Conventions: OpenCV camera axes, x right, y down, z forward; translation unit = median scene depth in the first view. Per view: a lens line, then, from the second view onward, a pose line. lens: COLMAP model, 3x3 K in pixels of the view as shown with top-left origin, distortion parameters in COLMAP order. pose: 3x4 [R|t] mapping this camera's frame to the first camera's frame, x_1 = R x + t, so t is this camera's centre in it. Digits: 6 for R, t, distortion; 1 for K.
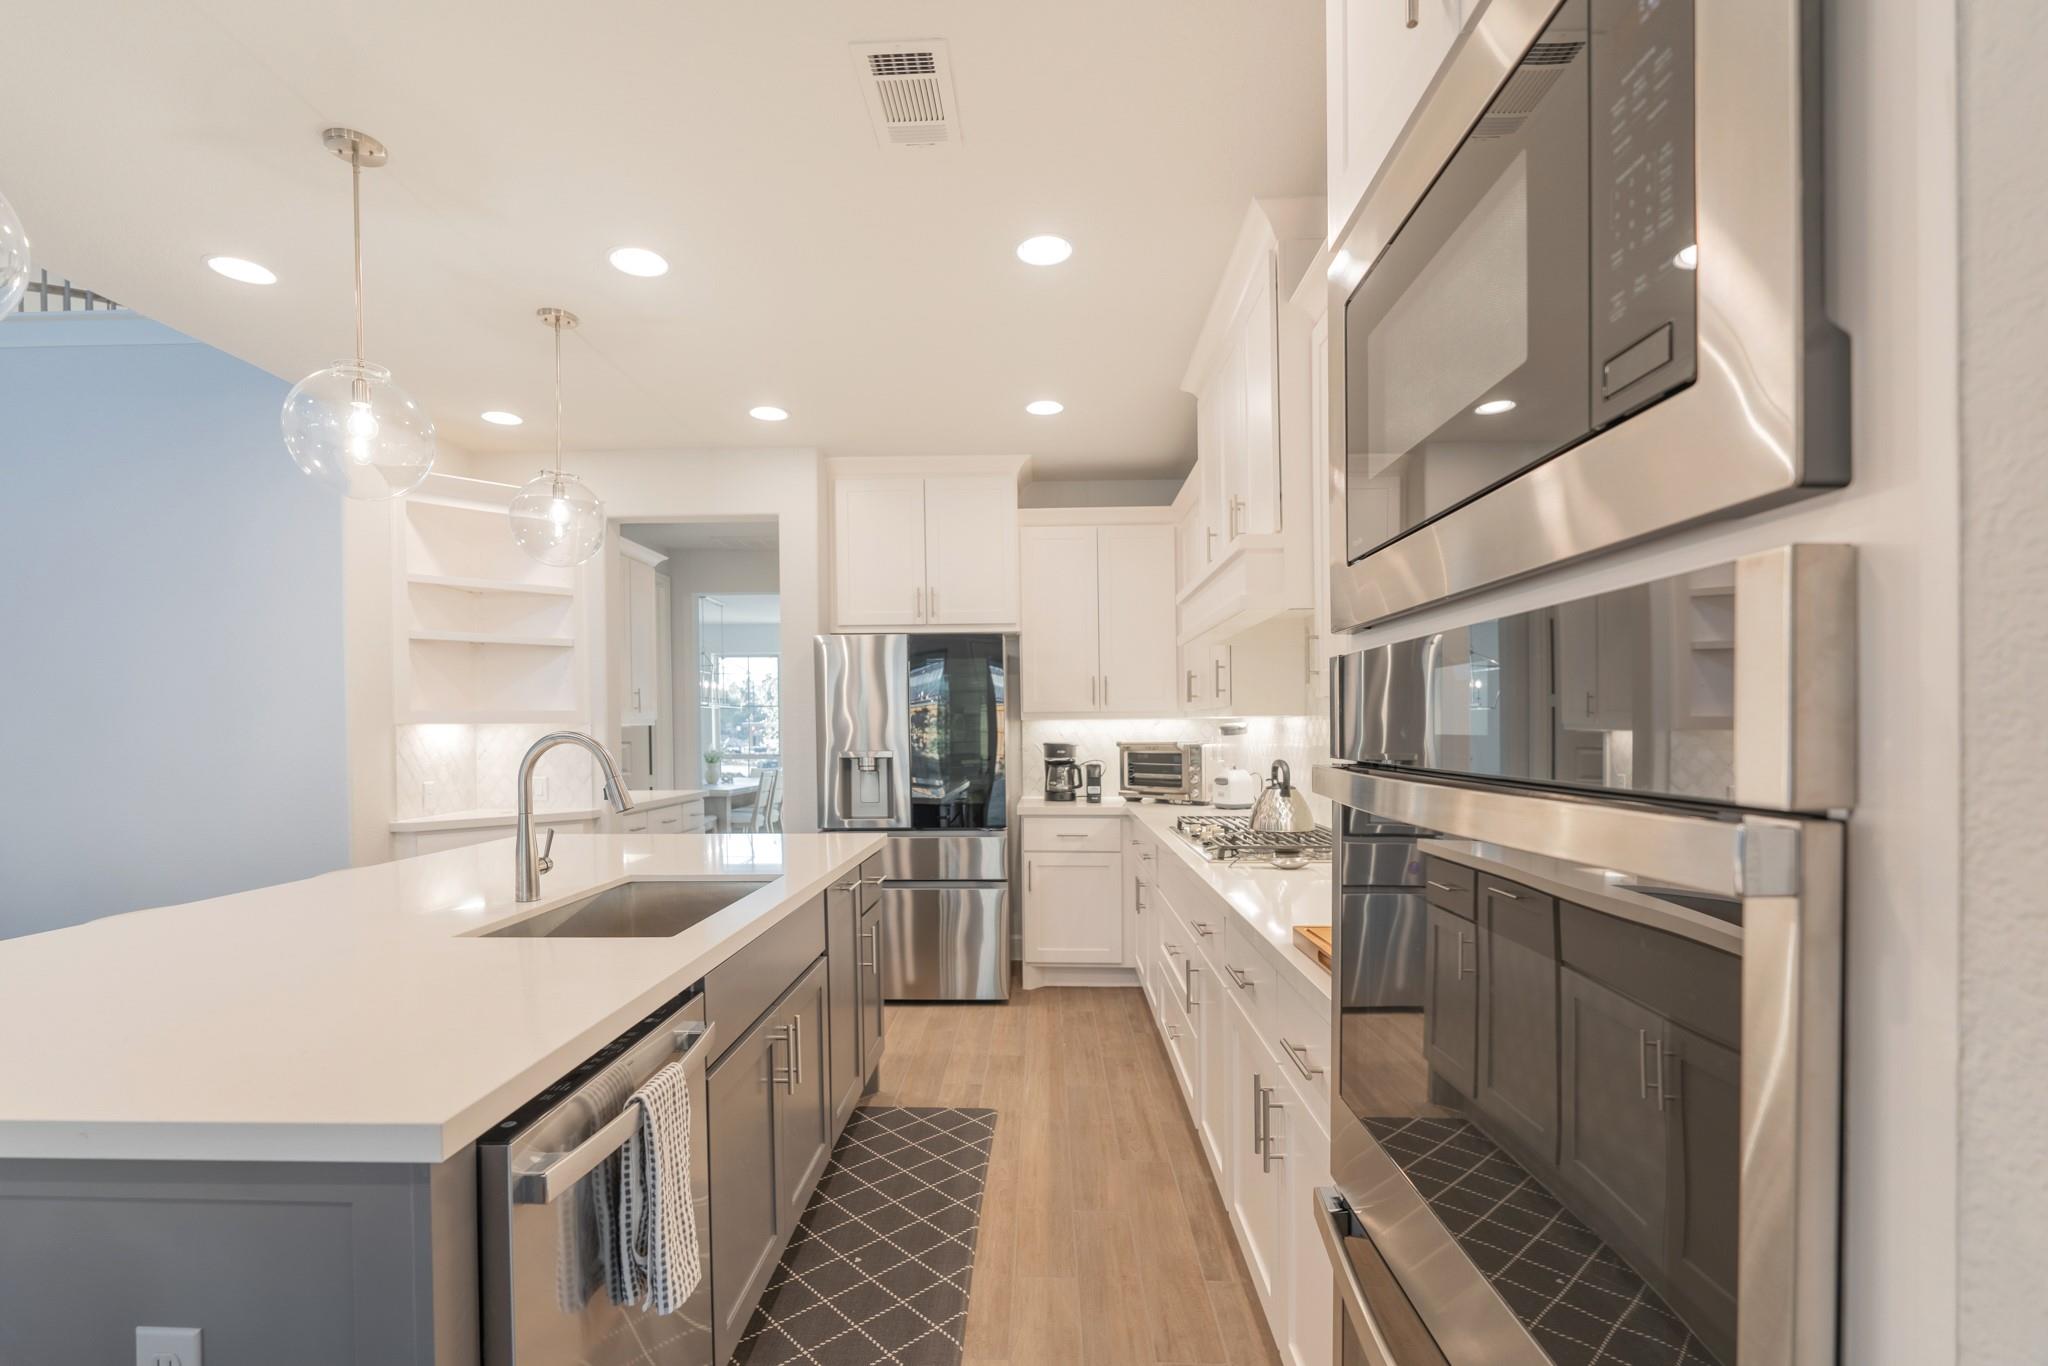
lens RADIAL K [[953.8, 0, 1001.1], [0, 953.8, 679.7], [0, 0, 1]] dist [-0.016556, 0.000131]
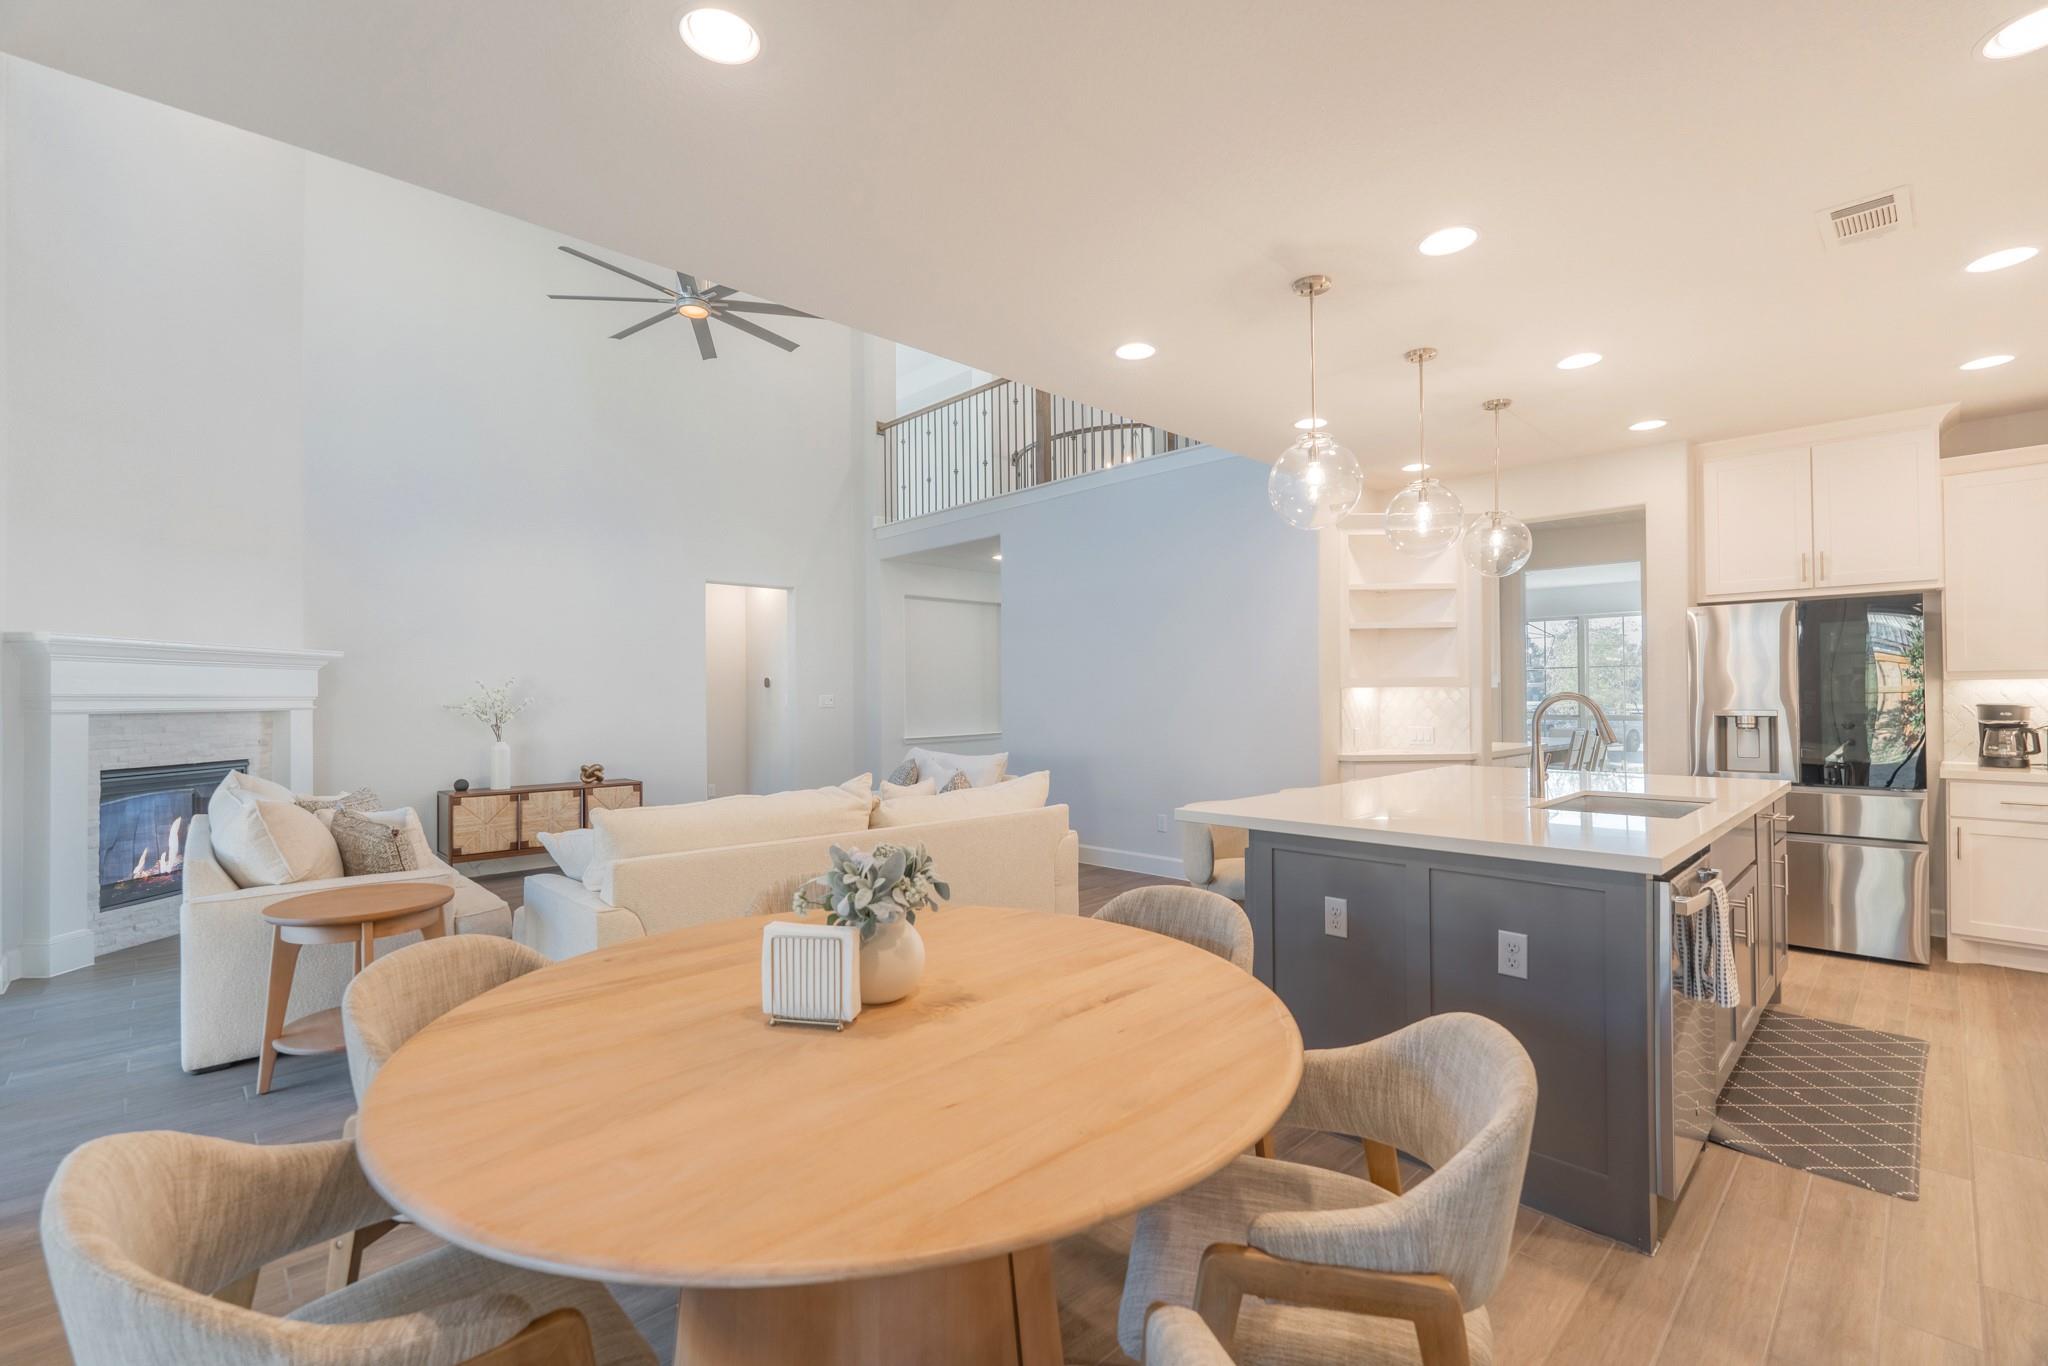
lens RADIAL K [[892.3, 0, 1017.2], [0, 892.3, 687.8], [0, 0, 1]] dist [-0.008265, 0.001153]
pose [[0.722156, -0.004820, -0.691714, -0.040650], [0.038527, 0.998704, 0.033264, -0.016687], [0.690657, -0.050671, 0.721405, -0.311875]]
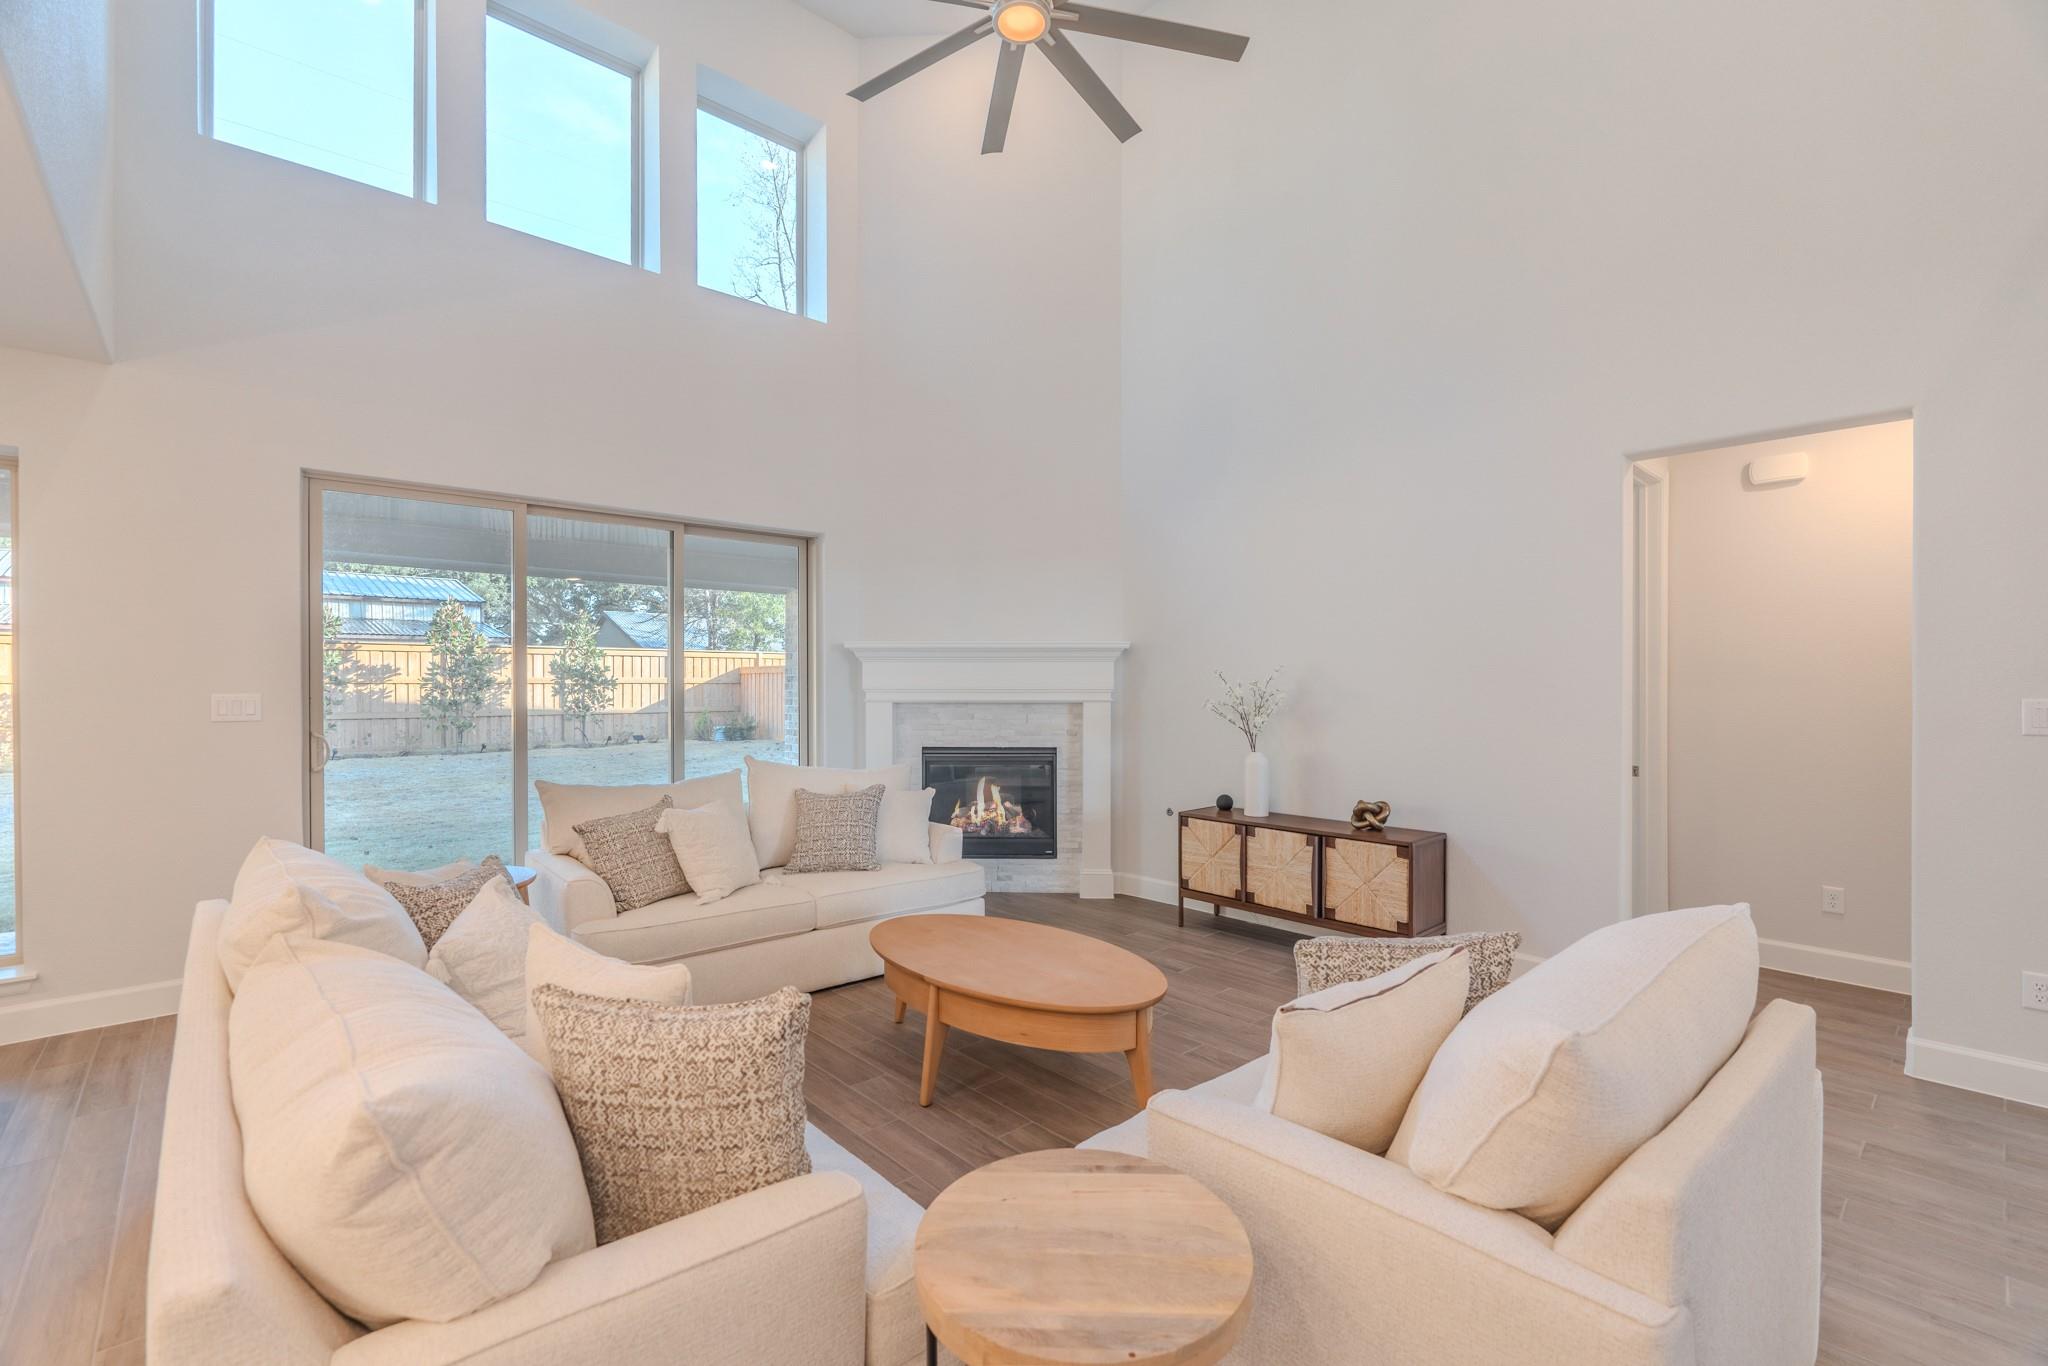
lens RADIAL K [[892.3, 0, 1017.2], [0, 892.3, 687.8], [0, 0, 1]] dist [-0.008265, 0.001153]
pose [[-0.716600, 0.013360, -0.697356, -0.697640], [0.043270, 0.998742, -0.025330, 0.024322], [0.696140, -0.048326, -0.716277, 0.730895]]
